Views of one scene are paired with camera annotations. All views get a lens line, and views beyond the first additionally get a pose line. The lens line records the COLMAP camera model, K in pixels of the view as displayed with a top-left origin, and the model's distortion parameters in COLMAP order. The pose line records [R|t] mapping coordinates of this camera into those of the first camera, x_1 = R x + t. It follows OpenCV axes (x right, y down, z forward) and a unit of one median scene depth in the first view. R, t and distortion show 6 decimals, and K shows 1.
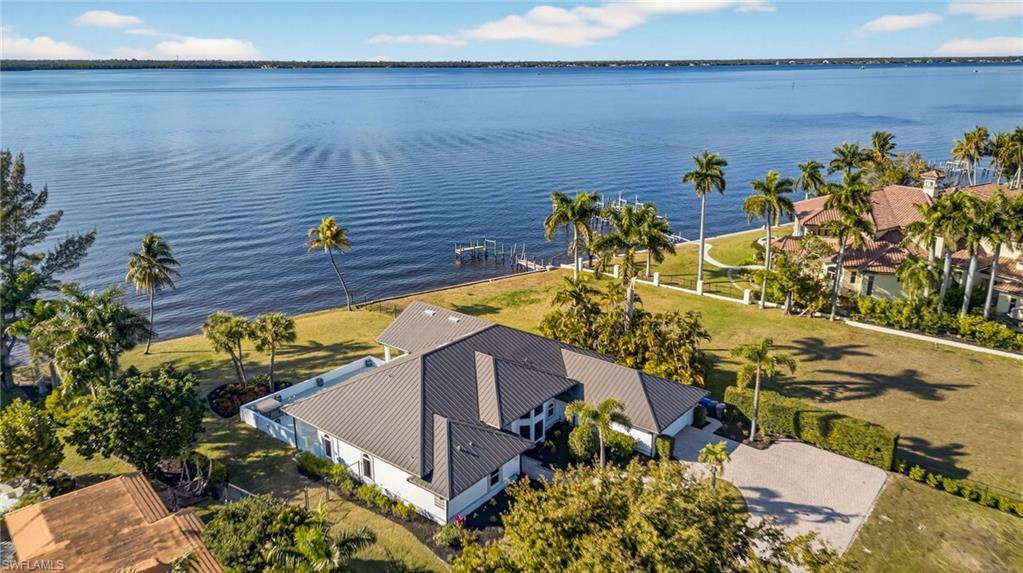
lens RADIAL K [[709.6, 0, 511.5], [0, 709.6, 286.5], [0, 0, 1]] dist [0.066269, -0.048237]
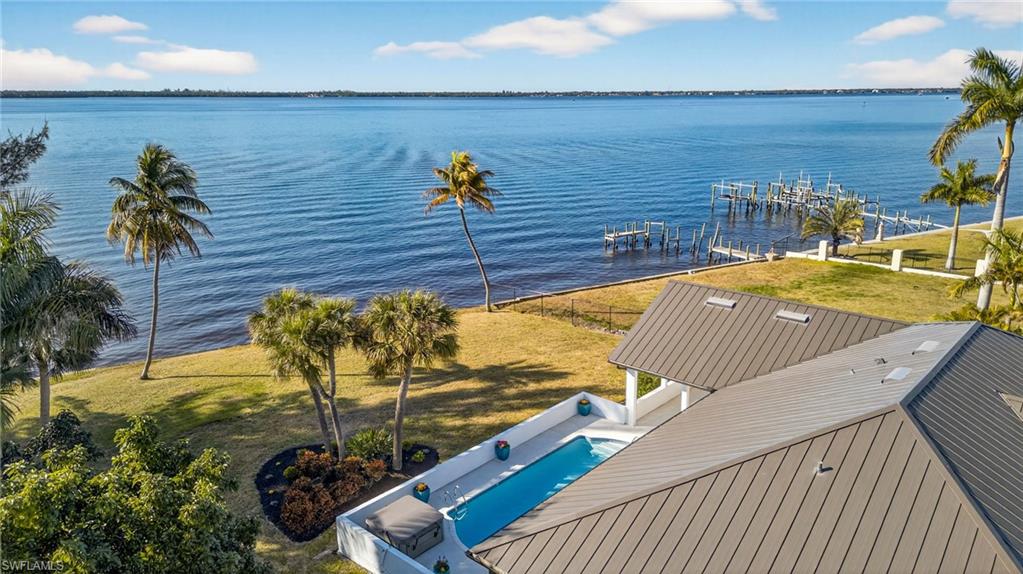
lens RADIAL K [[709.6, 0, 511.5], [0, 709.6, 287.0], [0, 0, 1]] dist [0.066269, -0.048237]
pose [[0.998588, 0.012044, -0.051742, -0.232932], [-0.014126, 0.999097, -0.040080, 0.048198], [0.051213, 0.040754, 0.997856, 0.534208]]
